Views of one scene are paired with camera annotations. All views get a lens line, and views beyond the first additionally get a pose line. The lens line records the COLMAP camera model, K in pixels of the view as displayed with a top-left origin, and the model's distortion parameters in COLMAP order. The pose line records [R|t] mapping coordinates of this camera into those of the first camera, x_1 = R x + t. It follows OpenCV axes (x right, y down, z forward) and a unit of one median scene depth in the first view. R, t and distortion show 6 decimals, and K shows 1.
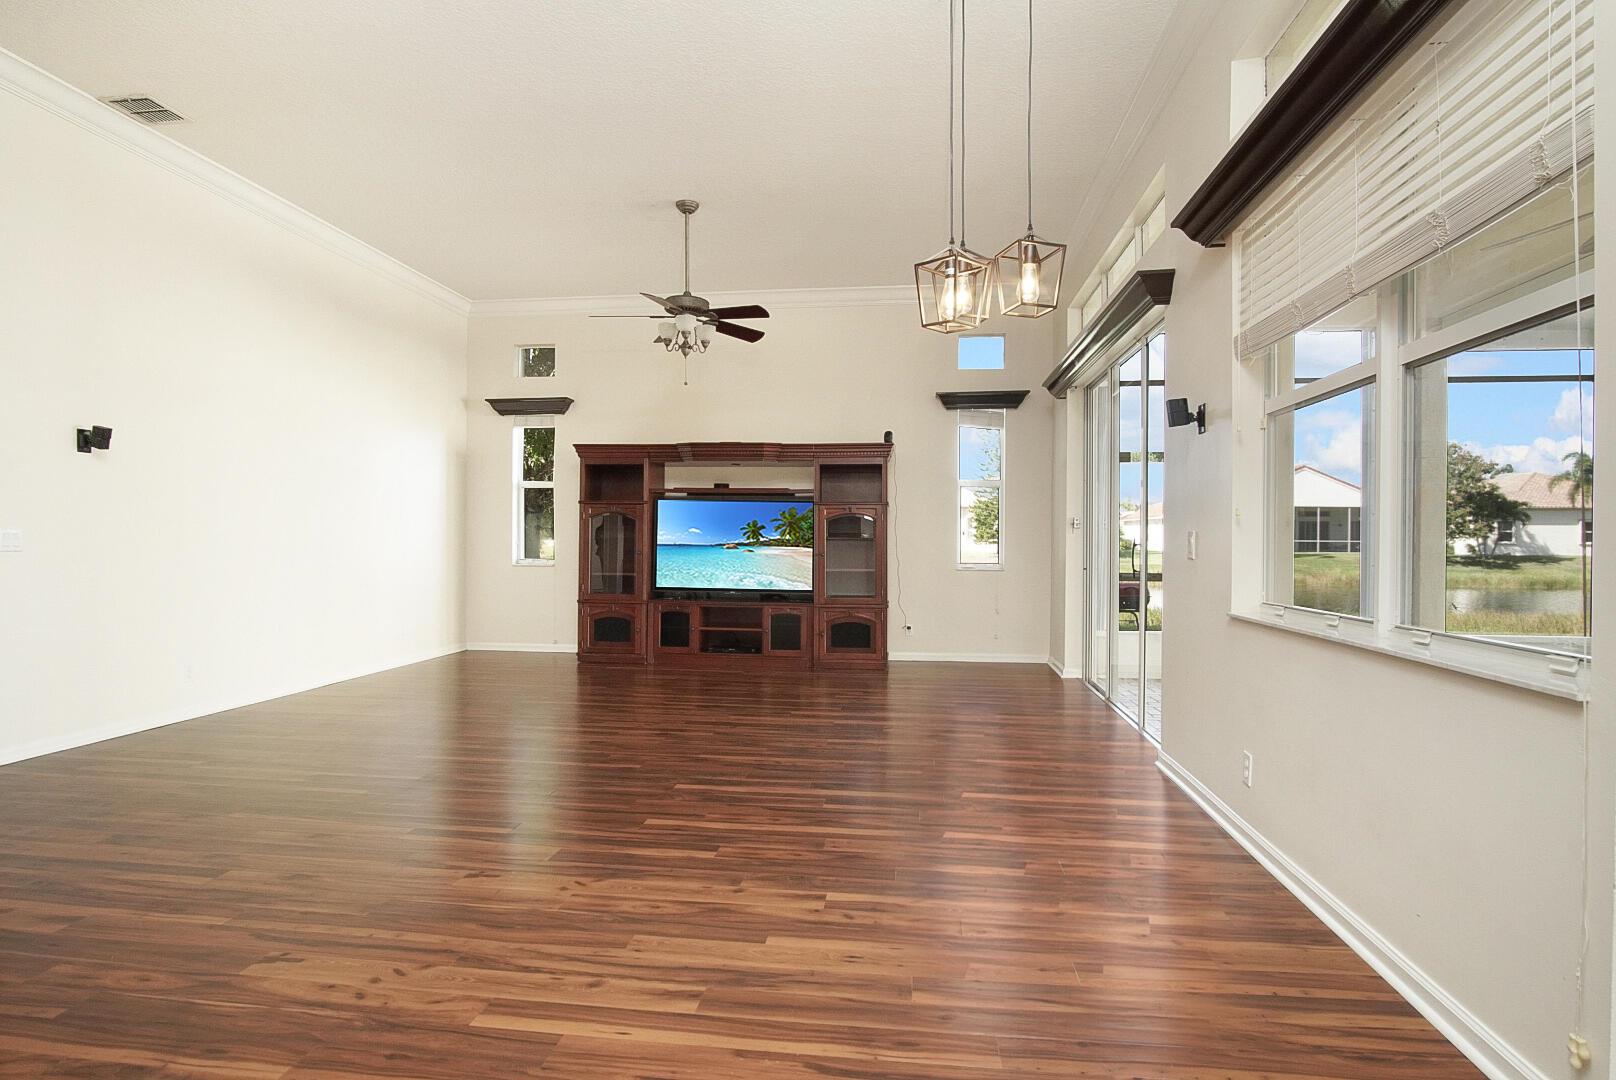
lens RADIAL K [[861.0, 0, 804.2], [0, 861.0, 540.6], [0, 0, 1]] dist [-0.019146, 0.000565]
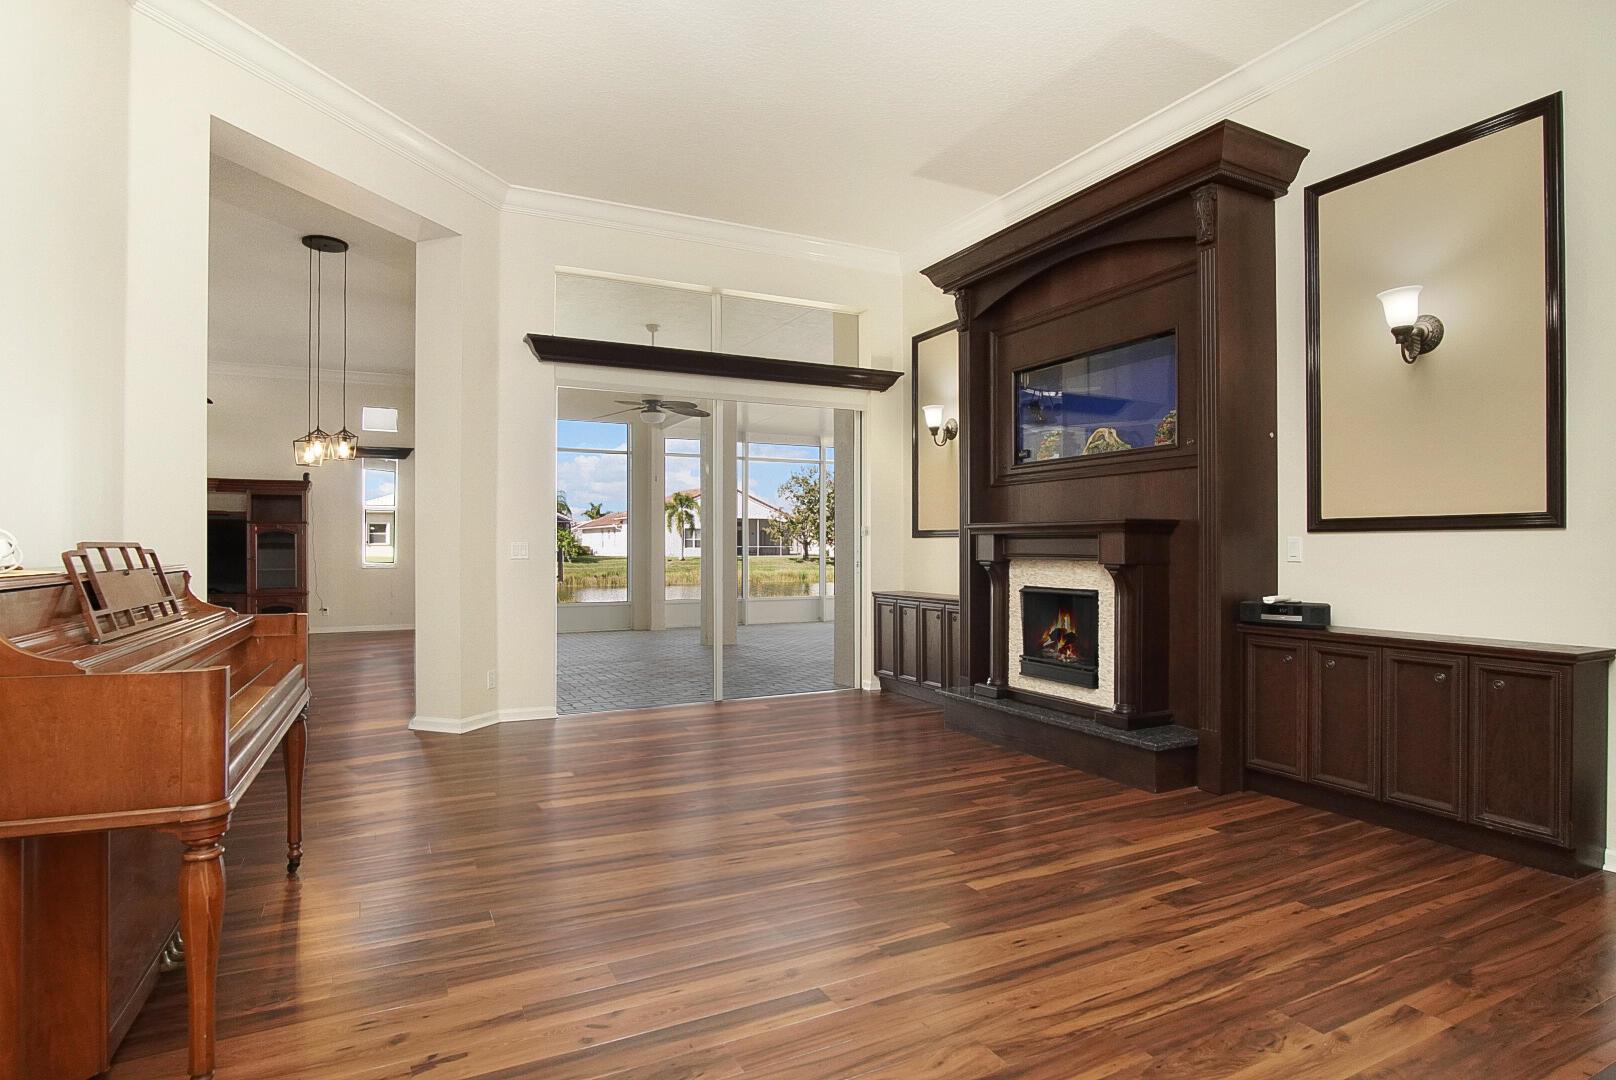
lens RADIAL K [[861.0, 0, 804.2], [0, 861.0, 540.6], [0, 0, 1]] dist [-0.019146, 0.000565]
pose [[0.828485, 0.000370, 0.560012, -0.014649], [0.004106, 0.999969, -0.006736, 0.005530], [-0.559997, 0.007880, 0.828457, -0.539720]]
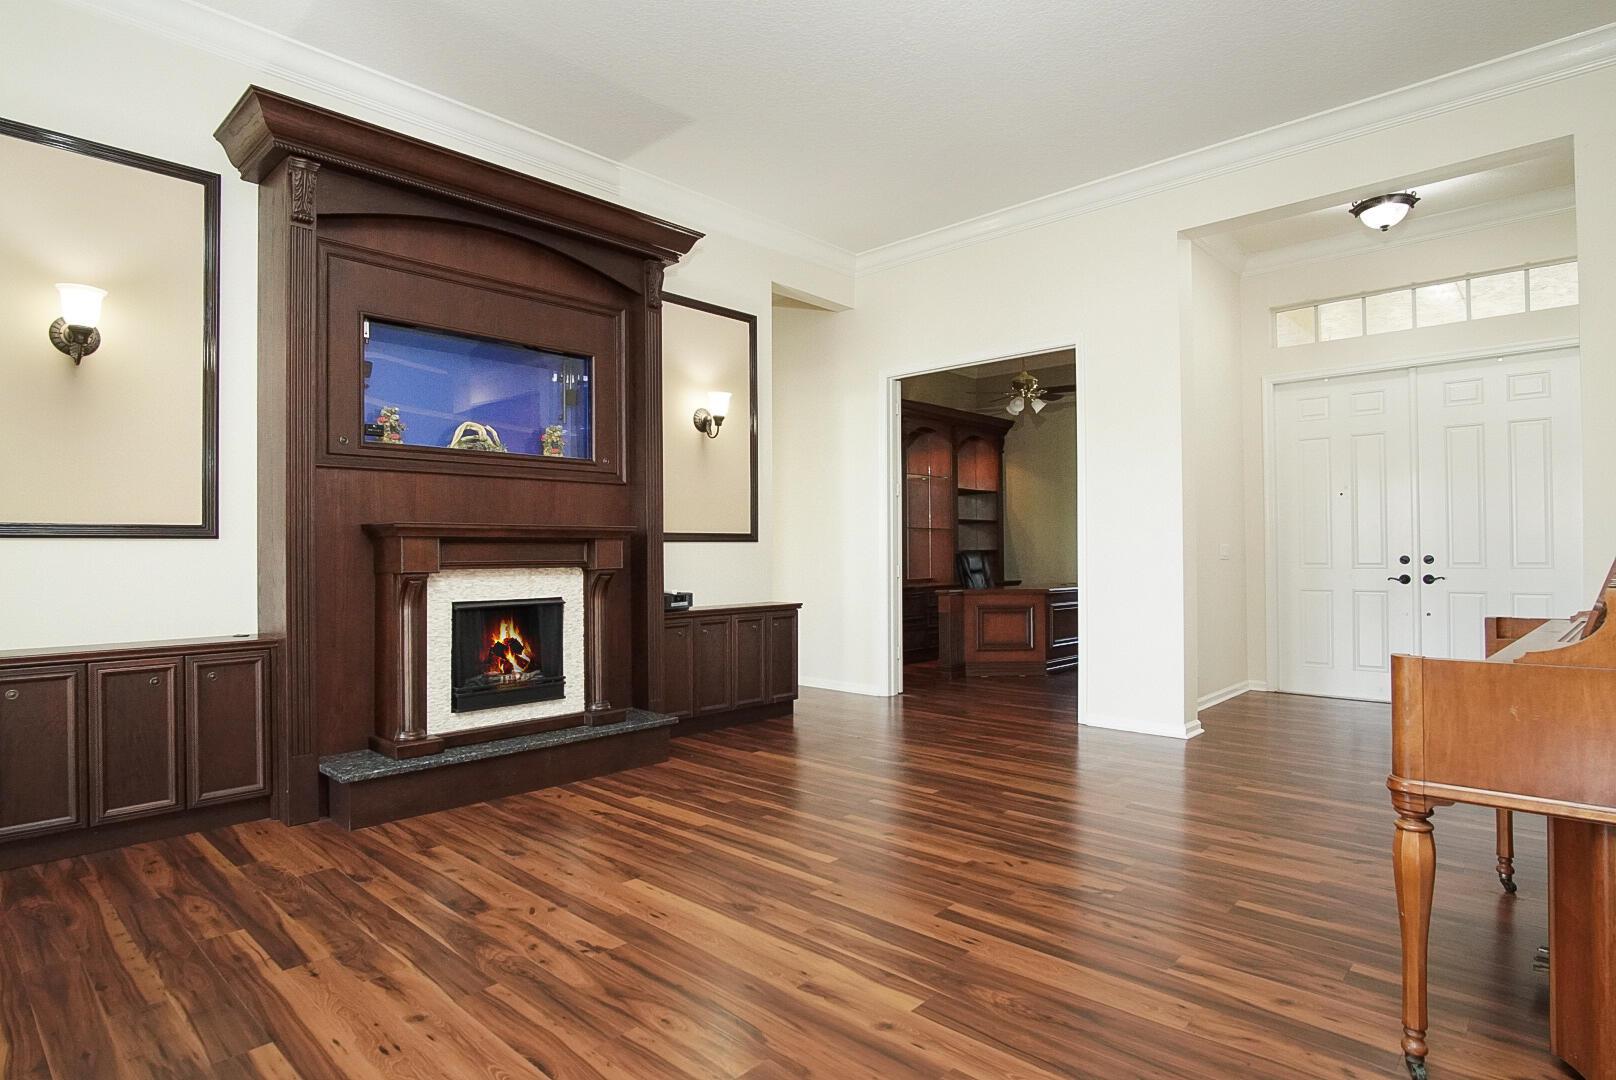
lens RADIAL K [[861.0, 0, 804.2], [0, 861.0, 540.6], [0, 0, 1]] dist [-0.019146, 0.000565]
pose [[-0.799039, 0.011962, 0.601160, 0.172797], [0.007847, 0.999924, -0.009468, -0.001919], [-0.601228, -0.002848, -0.799073, 7.767380]]
